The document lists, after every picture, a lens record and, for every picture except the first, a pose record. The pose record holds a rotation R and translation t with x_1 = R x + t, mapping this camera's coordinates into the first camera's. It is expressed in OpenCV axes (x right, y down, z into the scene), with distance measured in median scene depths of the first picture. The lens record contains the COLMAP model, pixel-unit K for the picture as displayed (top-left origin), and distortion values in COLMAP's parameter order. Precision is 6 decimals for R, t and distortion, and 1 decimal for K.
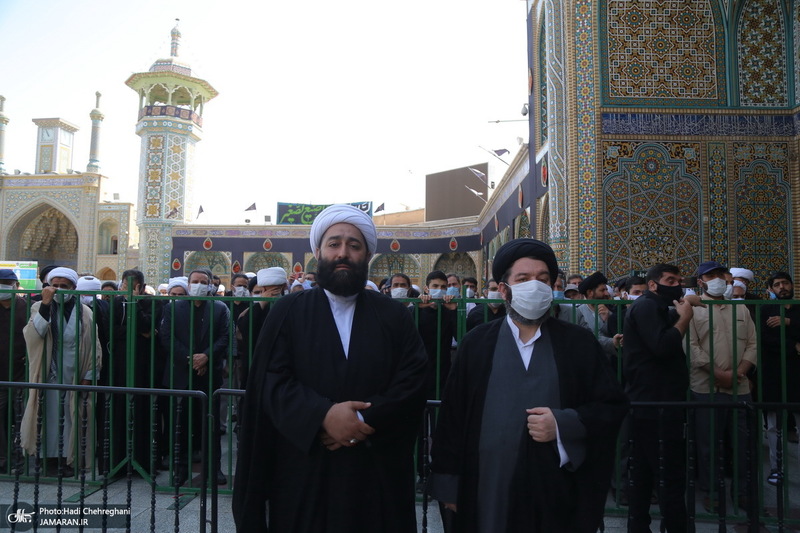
lens RADIAL K [[555.2, 0, 400.0], [0, 555.2, 266.5], [0, 0, 1]] dist [-0.125893, 0.082810]
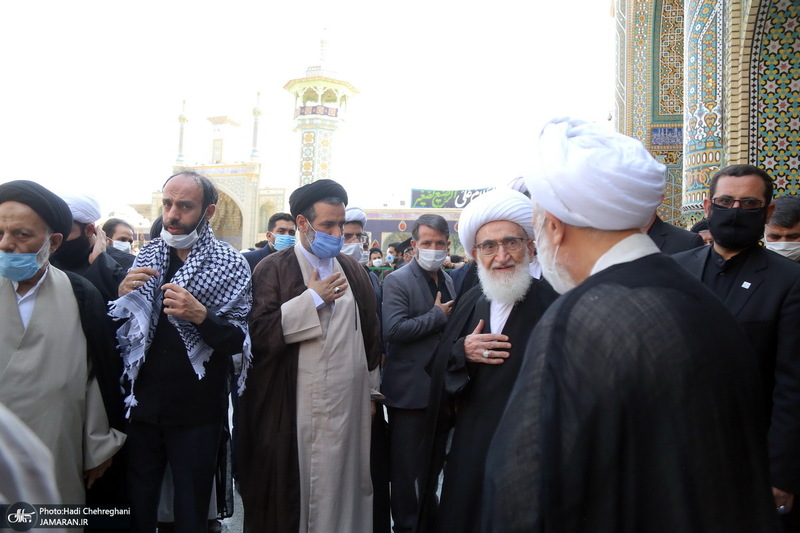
lens RADIAL K [[555.2, 0, 400.0], [0, 555.2, 266.5], [0, 0, 1]] dist [-0.125893, 0.082810]
pose [[0.968922, 0.020470, -0.246518, 0.037694], [-0.010570, 0.999086, 0.041418, -0.003380], [0.247140, -0.037525, 0.968253, -0.108590]]
